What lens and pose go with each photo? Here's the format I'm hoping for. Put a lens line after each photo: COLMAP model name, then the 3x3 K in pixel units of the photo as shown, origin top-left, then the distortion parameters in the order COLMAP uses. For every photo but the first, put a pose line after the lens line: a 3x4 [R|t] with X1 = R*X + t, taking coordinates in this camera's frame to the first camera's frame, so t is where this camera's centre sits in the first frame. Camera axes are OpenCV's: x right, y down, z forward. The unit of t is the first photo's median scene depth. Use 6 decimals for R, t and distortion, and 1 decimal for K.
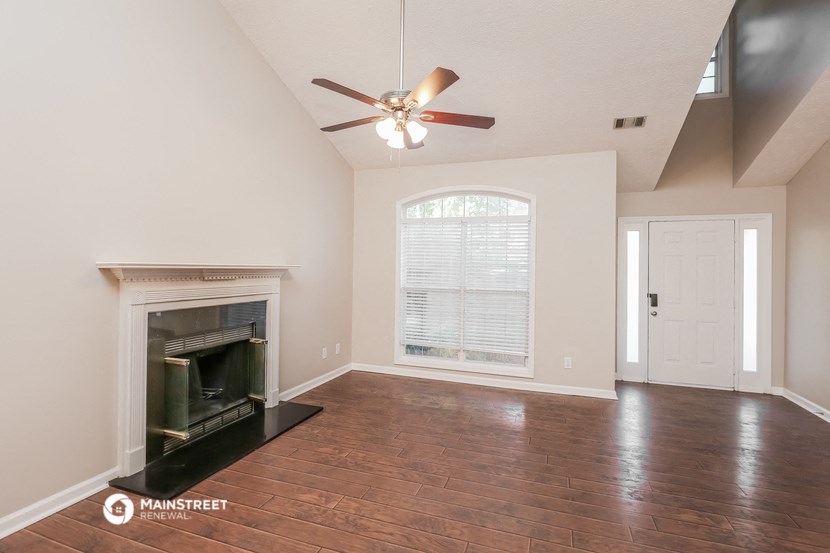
lens RADIAL K [[399.6, 0, 414.5], [0, 399.6, 266.8], [0, 0, 1]] dist [-0.010824, -0.000243]
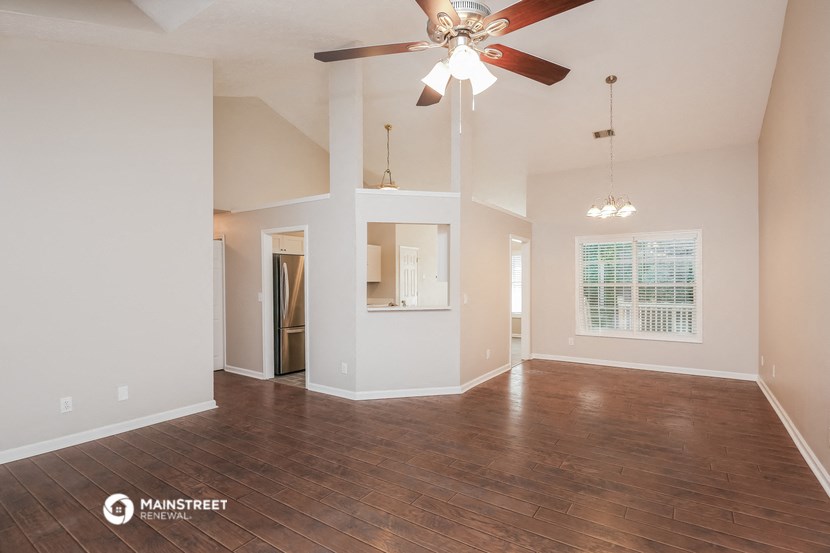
lens RADIAL K [[411.6, 0, 415.0], [0, 411.6, 276.5], [0, 0, 1]] dist [-0.021734, -0.000160]
pose [[-0.967292, -0.012994, 0.253334, -0.088507], [-0.017027, 0.999761, -0.013733, 0.005547], [-0.253095, -0.017597, -0.967281, 1.050070]]
